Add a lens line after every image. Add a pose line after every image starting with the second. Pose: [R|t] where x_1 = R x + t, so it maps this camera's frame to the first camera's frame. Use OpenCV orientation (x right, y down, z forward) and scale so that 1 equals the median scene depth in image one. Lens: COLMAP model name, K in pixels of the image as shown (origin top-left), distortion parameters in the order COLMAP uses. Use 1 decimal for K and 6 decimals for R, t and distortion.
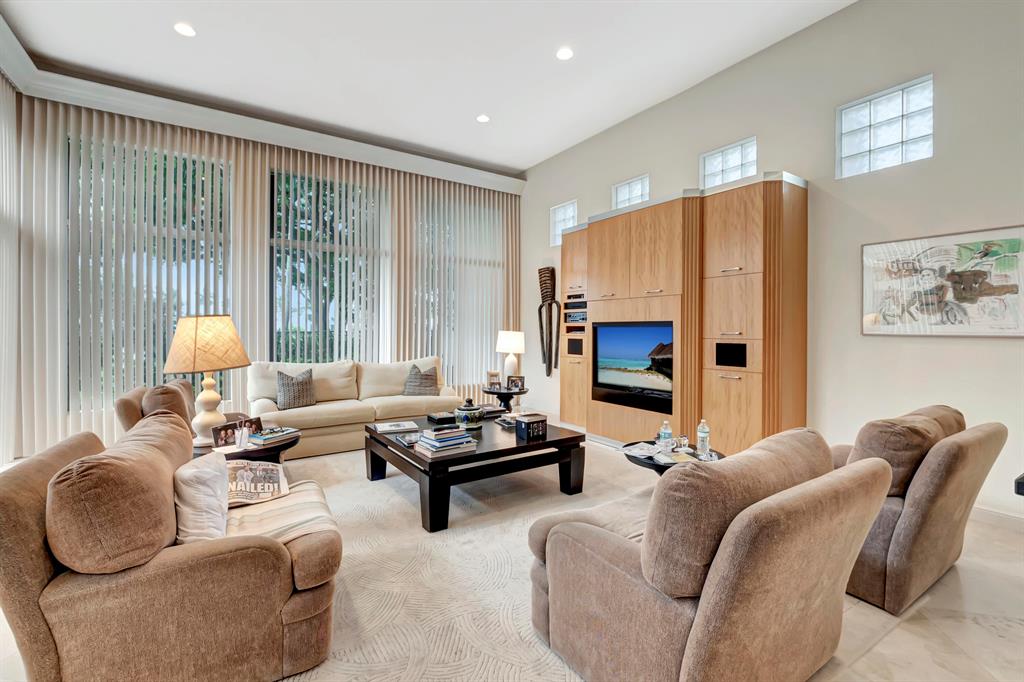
lens RADIAL K [[456.4, 0, 505.0], [0, 456.4, 329.1], [0, 0, 1]] dist [-0.000578, -0.000057]
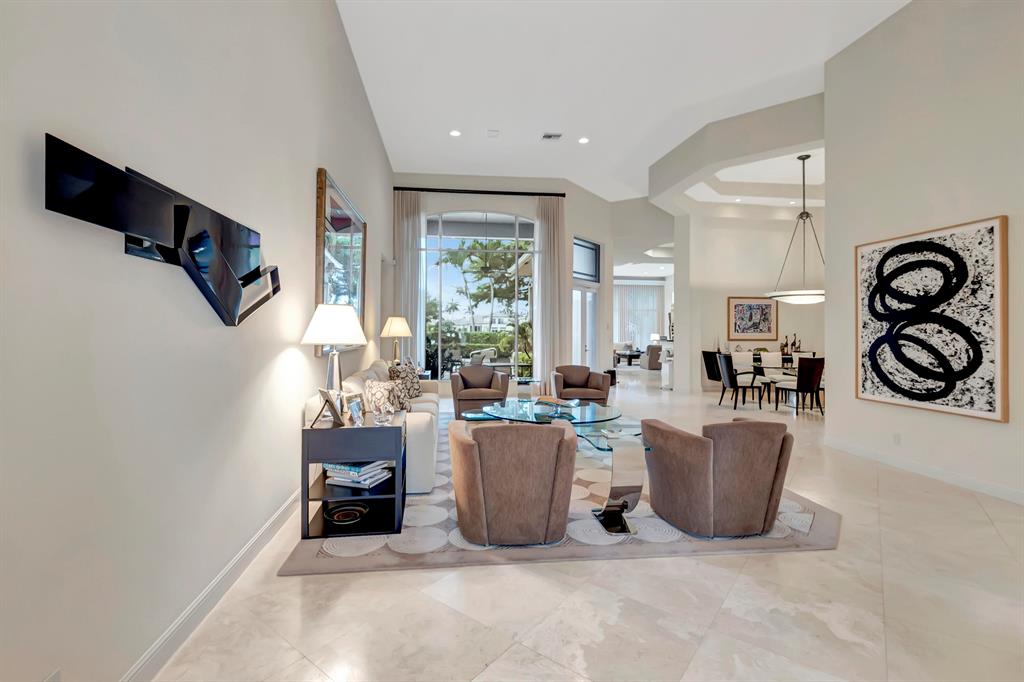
lens RADIAL K [[456.4, 0, 505.0], [0, 456.4, 329.1], [0, 0, 1]] dist [-0.000578, -0.000057]
pose [[0.899312, -0.007437, -0.437244, 0.553145], [0.005298, 0.999967, -0.006112, -0.015109], [0.437275, 0.003180, 0.899322, -2.824948]]
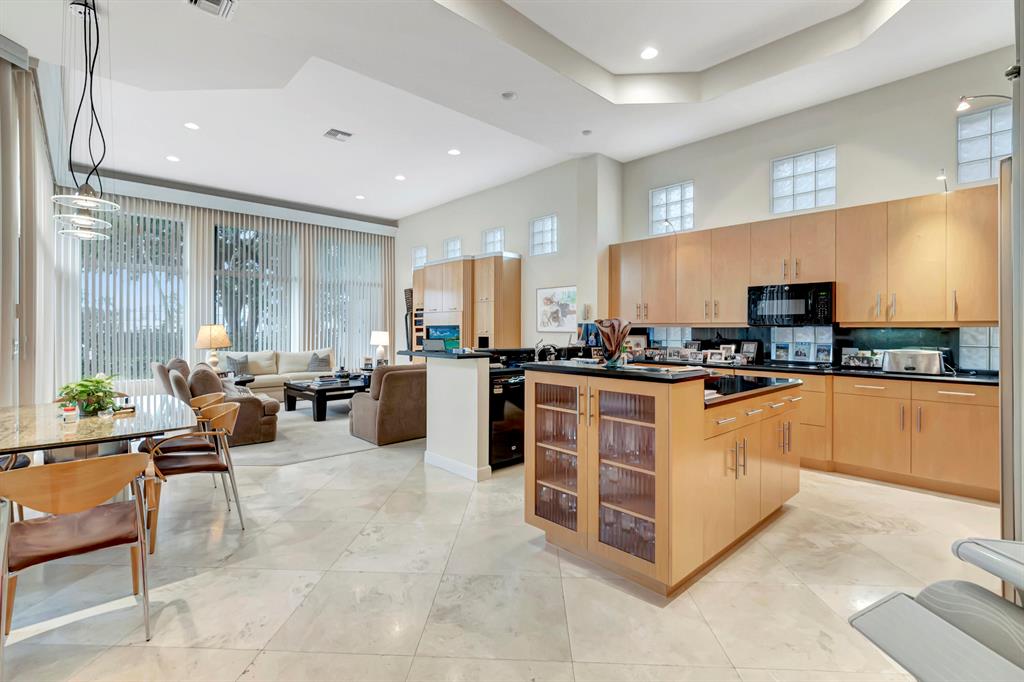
lens RADIAL K [[471.5, 0, 513.3], [0, 471.5, 330.4], [0, 0, 1]] dist [-0.013789, -0.000200]
pose [[0.984350, -0.004512, 0.176165, 0.197735], [0.004385, 0.999990, 0.001113, 0.001953], [-0.176168, -0.000323, 0.984360, -0.749163]]
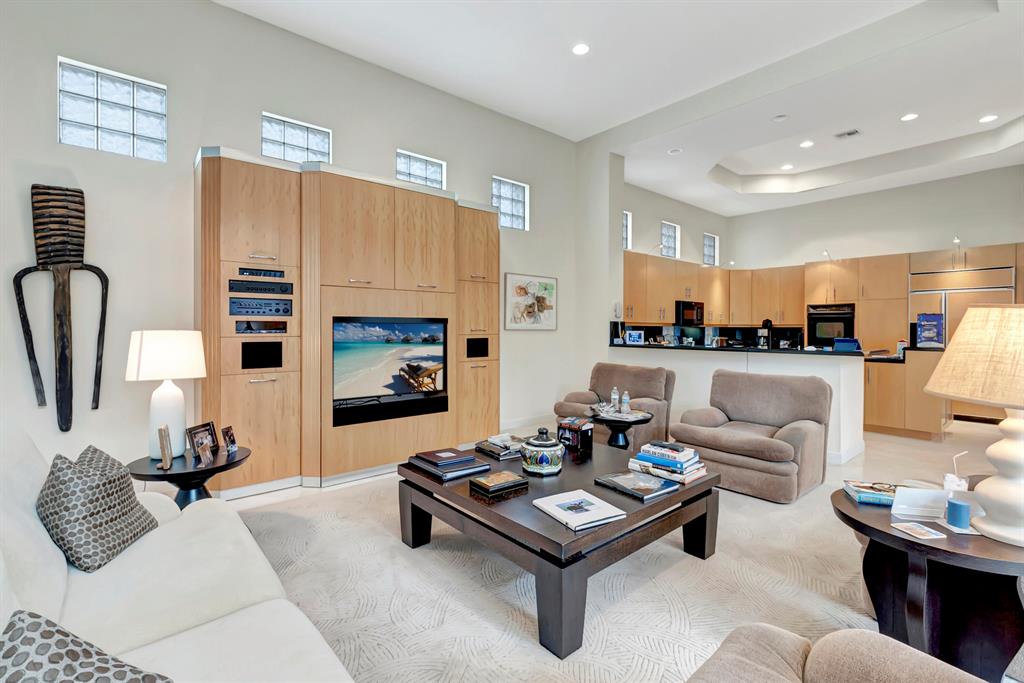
lens RADIAL K [[456.4, 0, 505.0], [0, 456.4, 329.6], [0, 0, 1]] dist [-0.000578, -0.000057]
pose [[-0.124038, -0.011004, 0.992216, -0.524006], [-0.004043, 0.999936, 0.010584, -0.003430], [-0.992269, -0.002699, -0.124075, 0.807451]]
